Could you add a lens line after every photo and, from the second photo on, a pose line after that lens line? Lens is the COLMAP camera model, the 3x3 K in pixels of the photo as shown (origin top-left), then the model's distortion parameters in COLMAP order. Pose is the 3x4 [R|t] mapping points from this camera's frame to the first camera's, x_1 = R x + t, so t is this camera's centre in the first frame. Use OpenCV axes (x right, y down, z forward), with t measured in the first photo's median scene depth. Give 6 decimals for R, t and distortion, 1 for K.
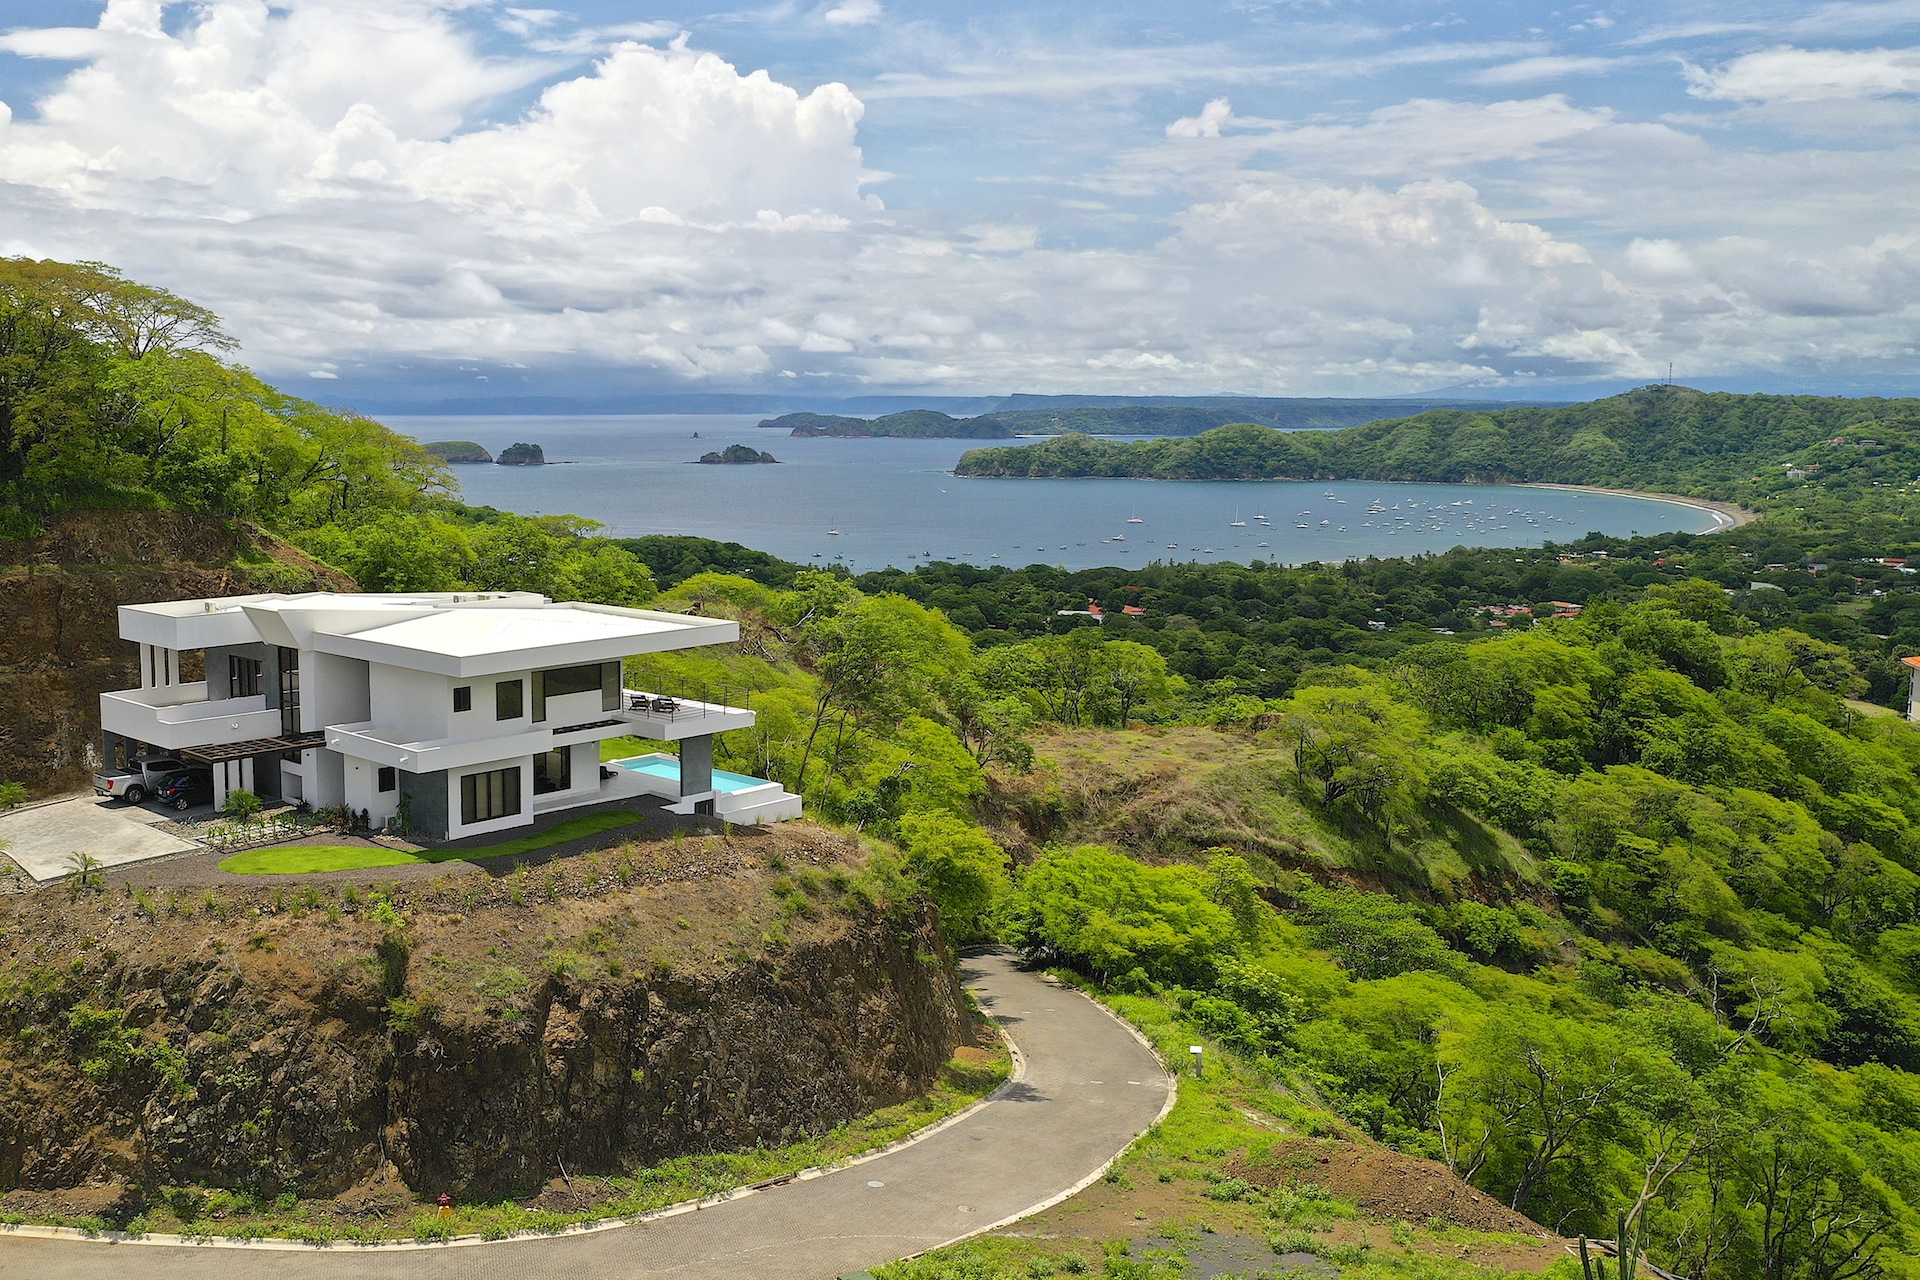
lens RADIAL K [[1794.0, 0, 767.7], [0, 1794.0, 631.0], [0, 0, 1]] dist [-0.002177, 0.000000]
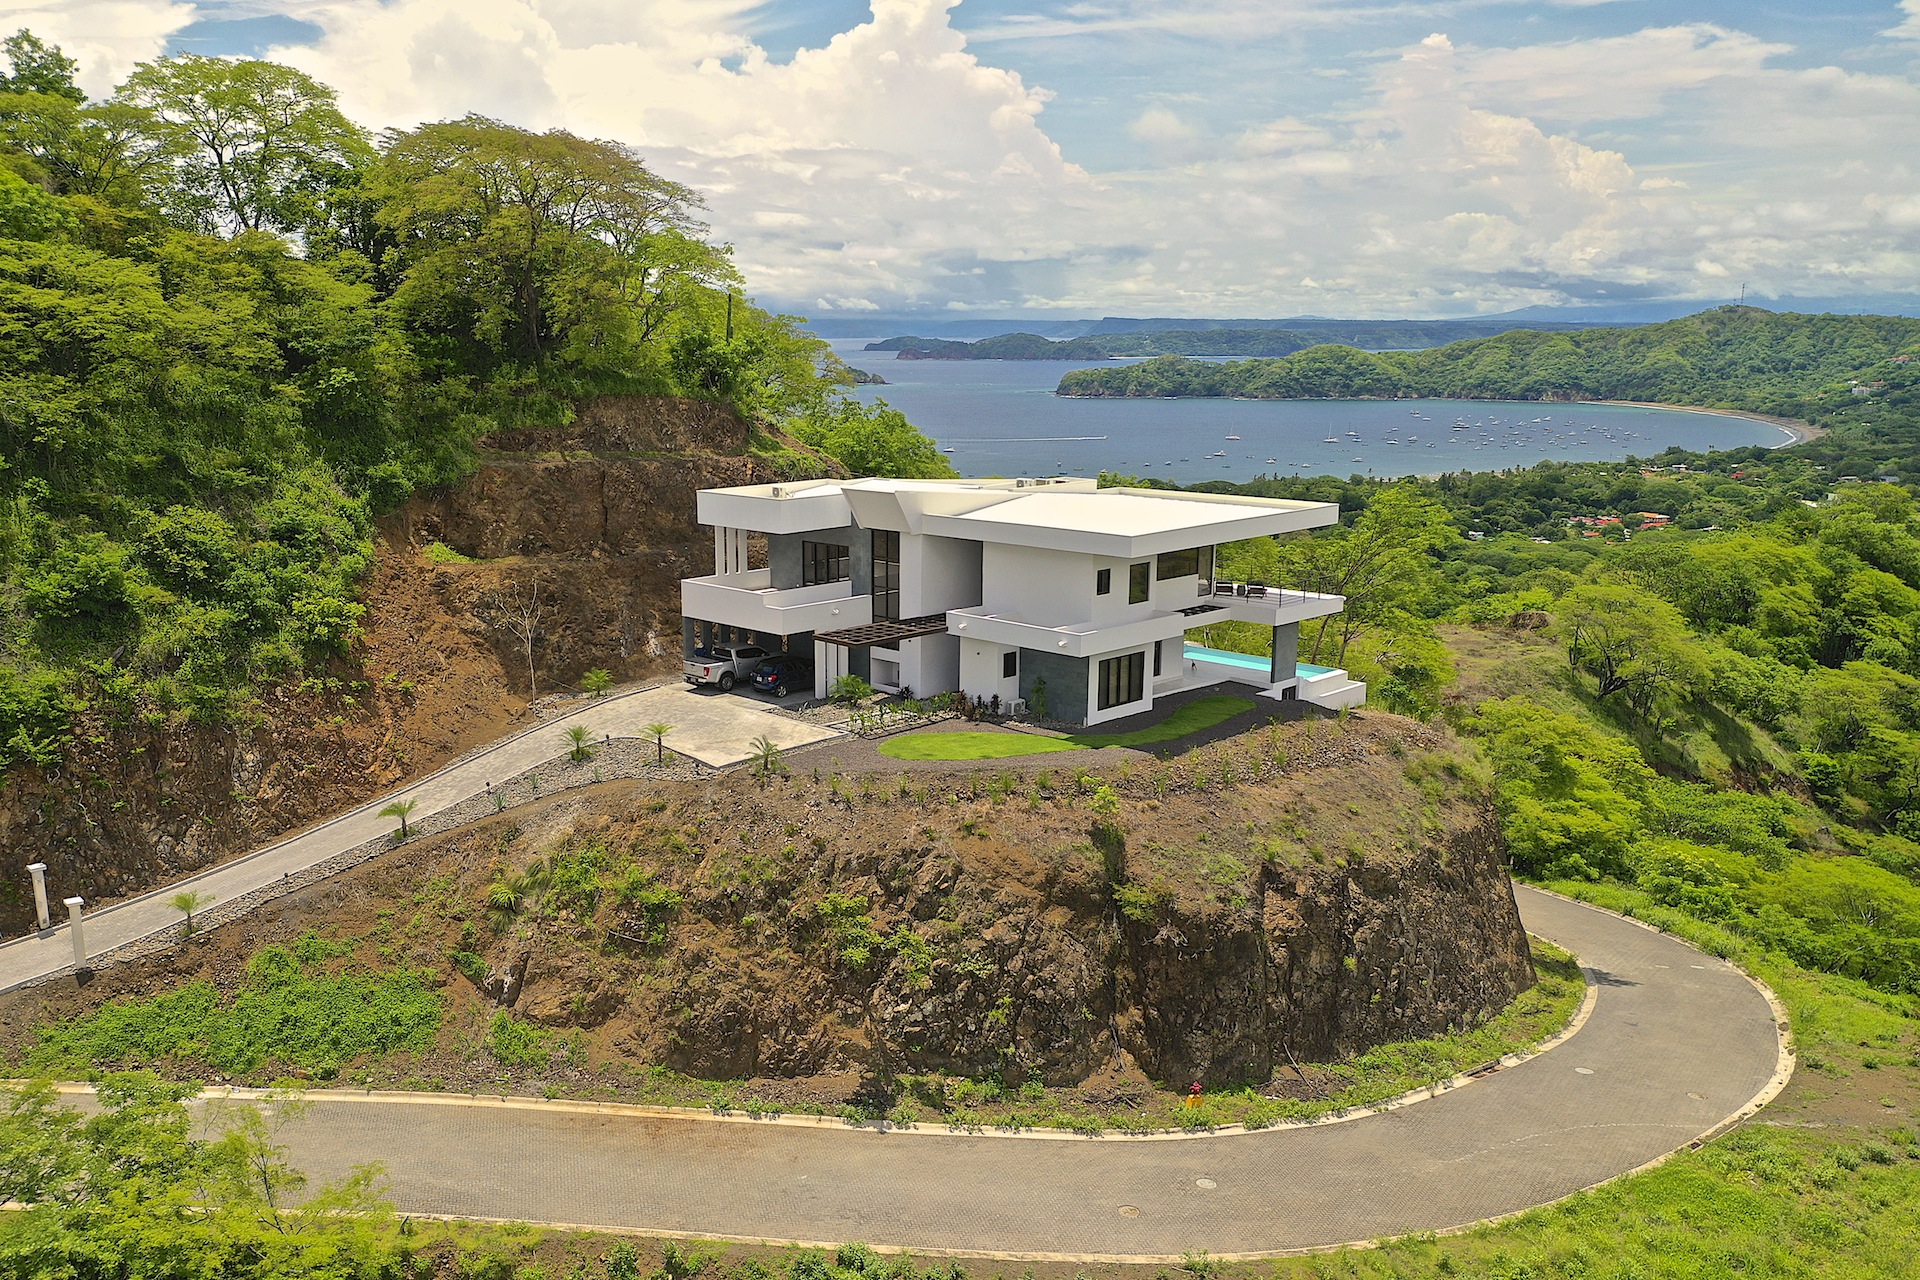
lens RADIAL K [[1666.1, 0, 852.3], [0, 1666.1, 710.2], [0, 0, 1]] dist [-0.007204, -0.000766]
pose [[0.999882, -0.001587, -0.015299, -0.266410], [0.003099, 0.995051, 0.099321, 0.015651], [0.015066, -0.099356, 0.994938, 0.085409]]
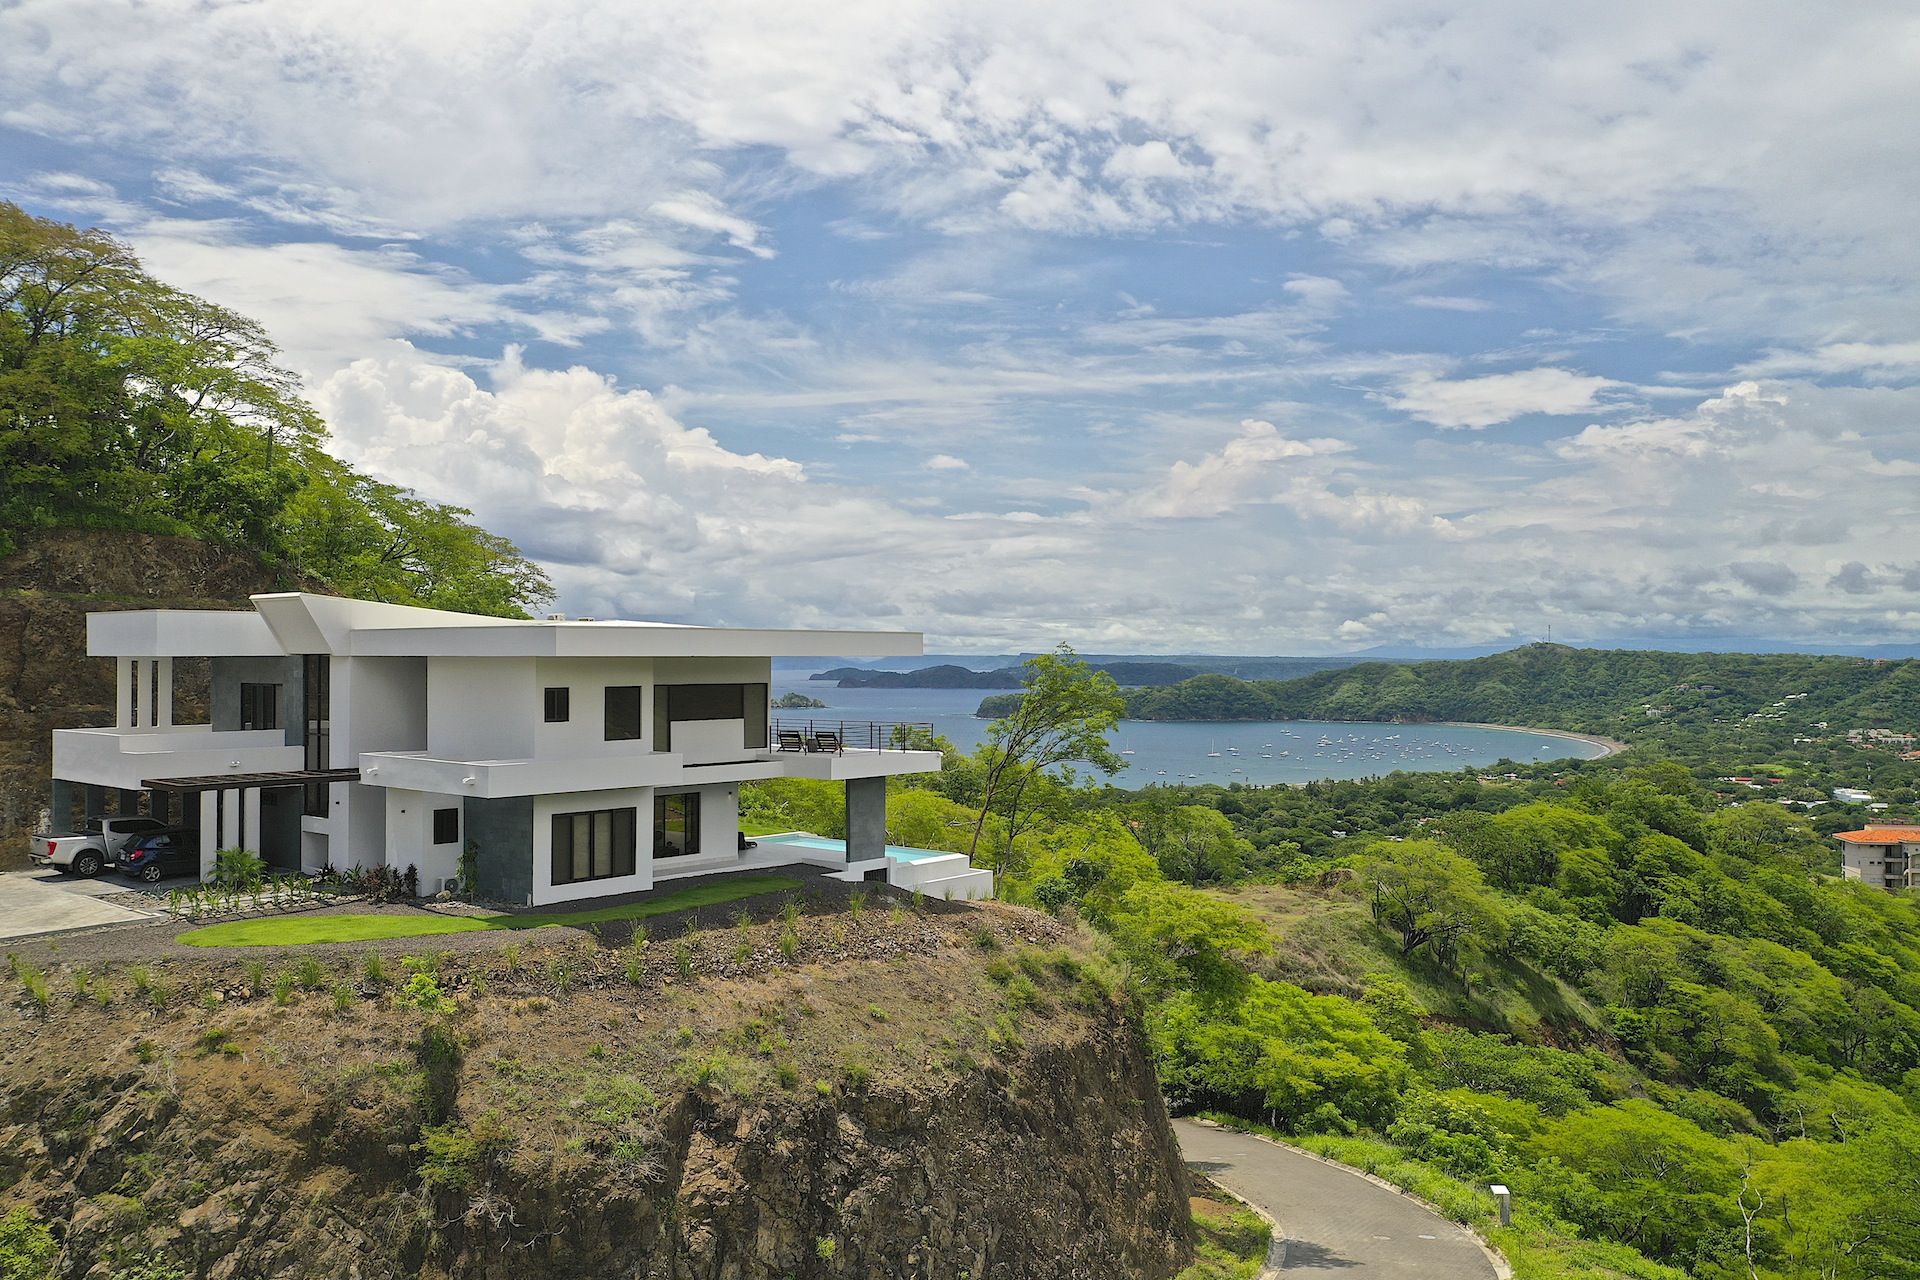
lens RADIAL K [[1512.9, 0, 954.5], [0, 1512.9, 648.9], [0, 0, 1]] dist [-0.000118, -0.005806]
pose [[0.995988, 0.001698, 0.089469, -0.060964], [0.010167, 0.991198, -0.131995, 0.088129], [-0.088906, 0.132375, 0.987205, 0.355347]]
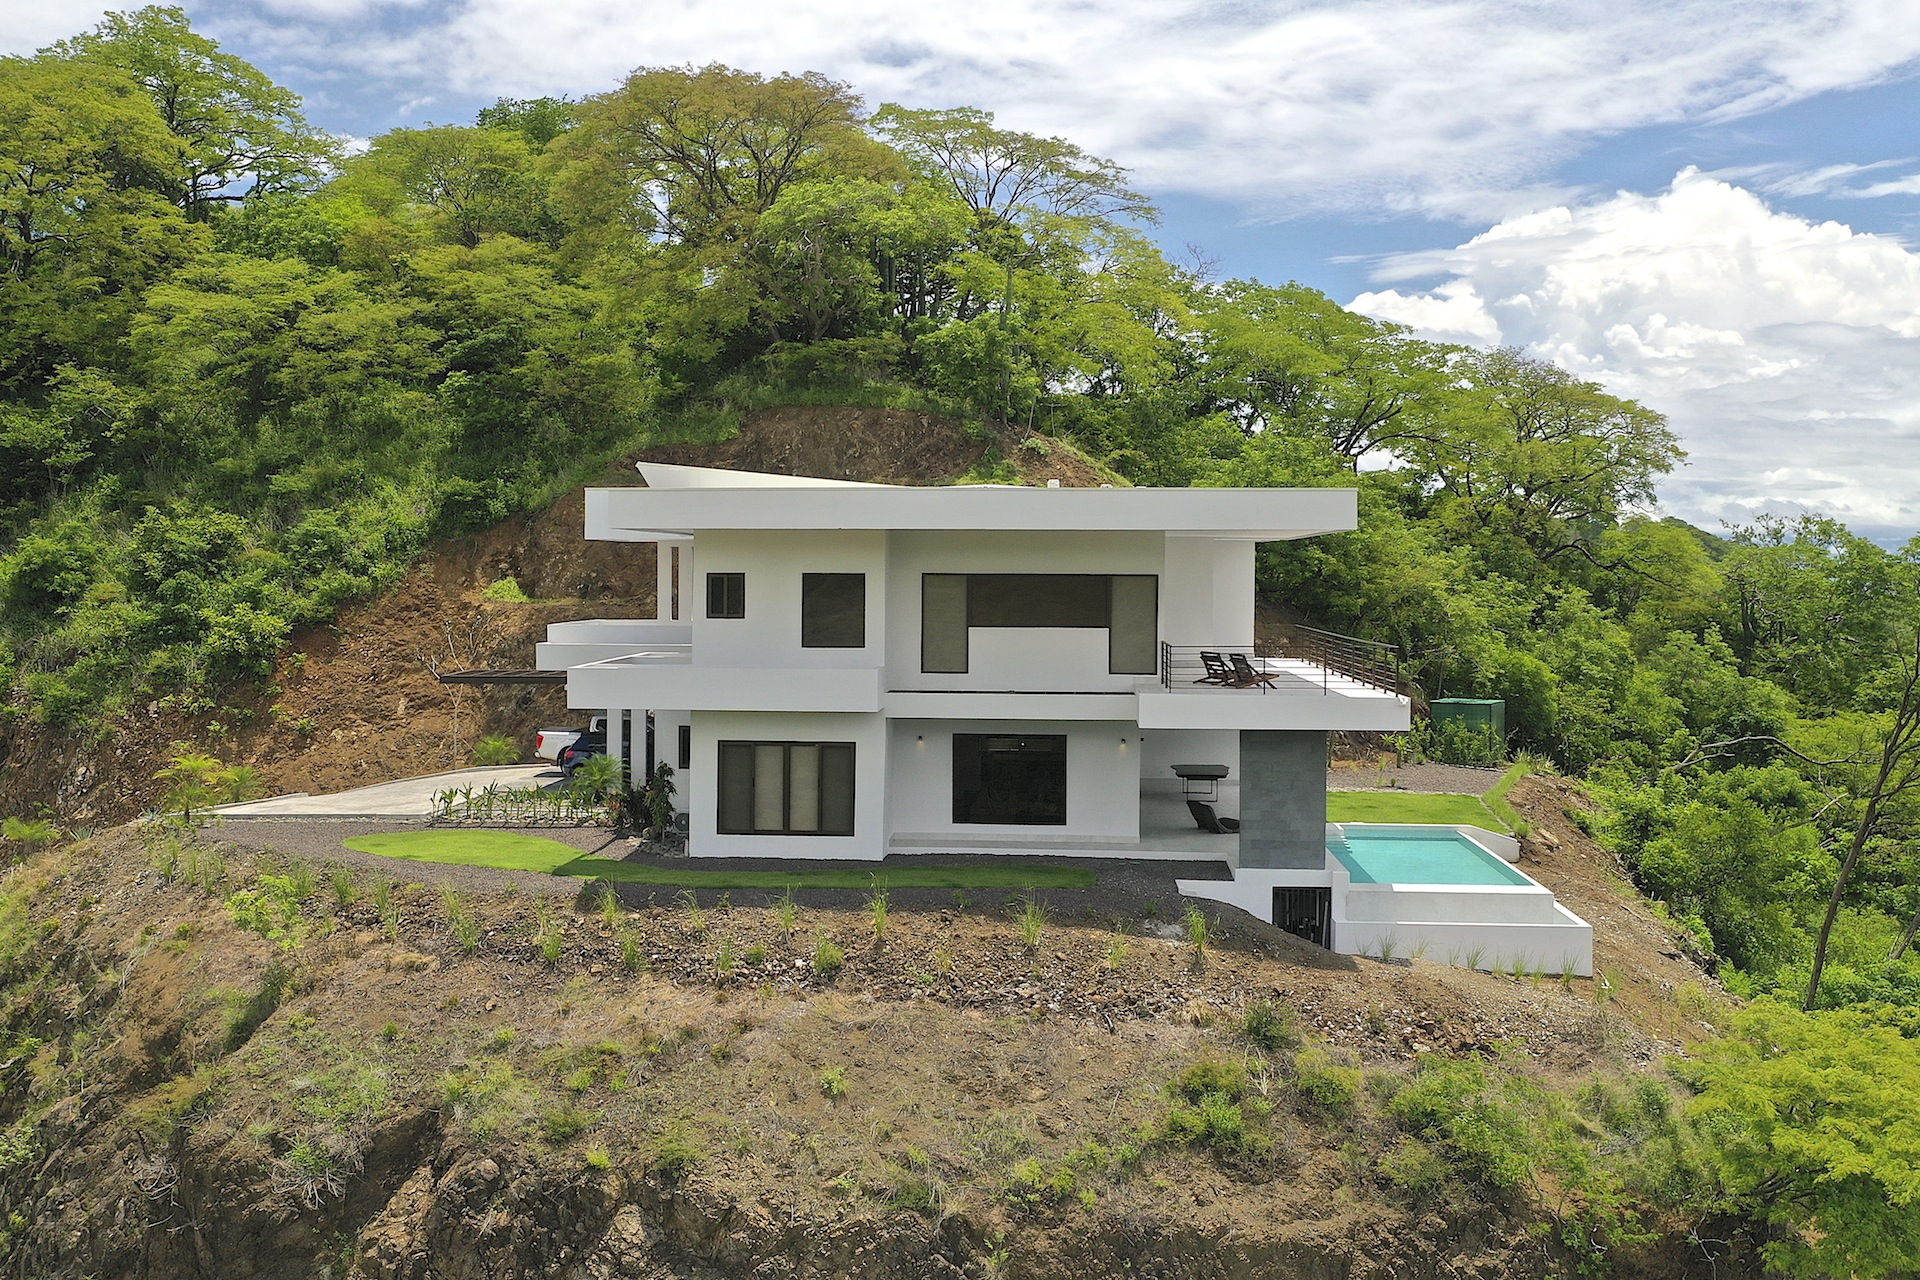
lens RADIAL K [[1956.1, 0, 880.3], [0, 1956.1, 582.6], [0, 0, 1]] dist [-0.004670, 0.000000]
pose [[0.648201, 0.009038, -0.761416, 0.278559], [-0.100136, 0.992258, -0.073469, 0.065860], [0.754856, 0.123868, 0.644087, 0.597369]]
